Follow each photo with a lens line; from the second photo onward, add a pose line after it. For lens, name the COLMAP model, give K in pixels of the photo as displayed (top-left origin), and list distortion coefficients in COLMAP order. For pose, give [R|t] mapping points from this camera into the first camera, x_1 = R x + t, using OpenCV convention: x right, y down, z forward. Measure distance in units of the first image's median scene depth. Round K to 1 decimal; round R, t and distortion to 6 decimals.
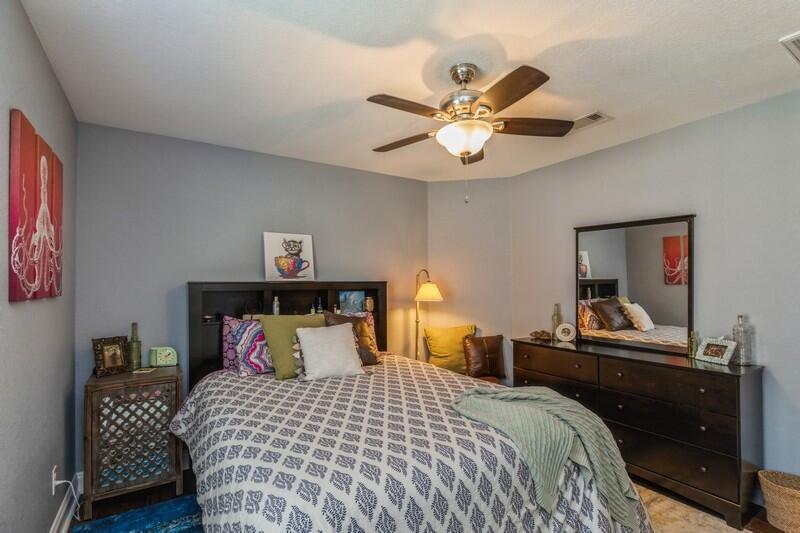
lens RADIAL K [[387.4, 0, 403.8], [0, 387.4, 281.4], [0, 0, 1]] dist [-0.002457, -0.000641]
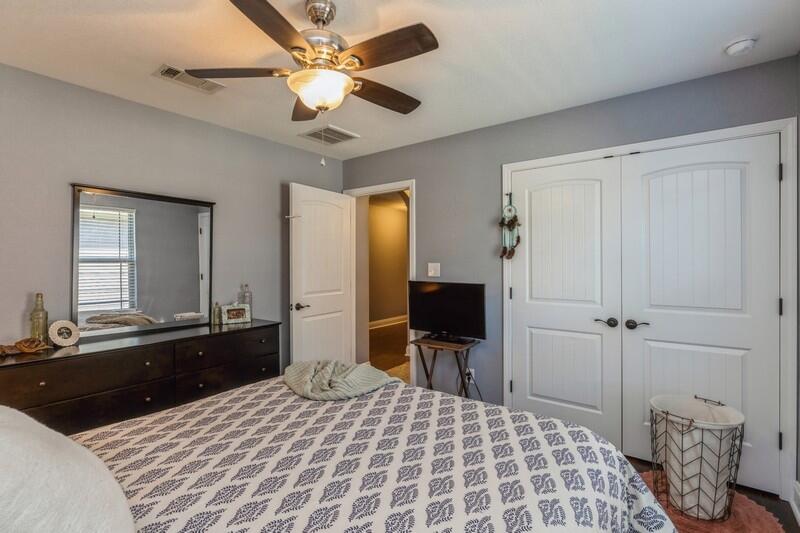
lens RADIAL K [[387.5, 0, 400.0], [0, 387.5, 266.5], [0, 0, 1]] dist [-0.002486, 0.000175]
pose [[-0.351401, -0.005293, 0.936210, -0.431701], [0.002292, 0.999976, 0.006514, 0.011006], [-0.936222, 0.004434, -0.351381, 0.691187]]
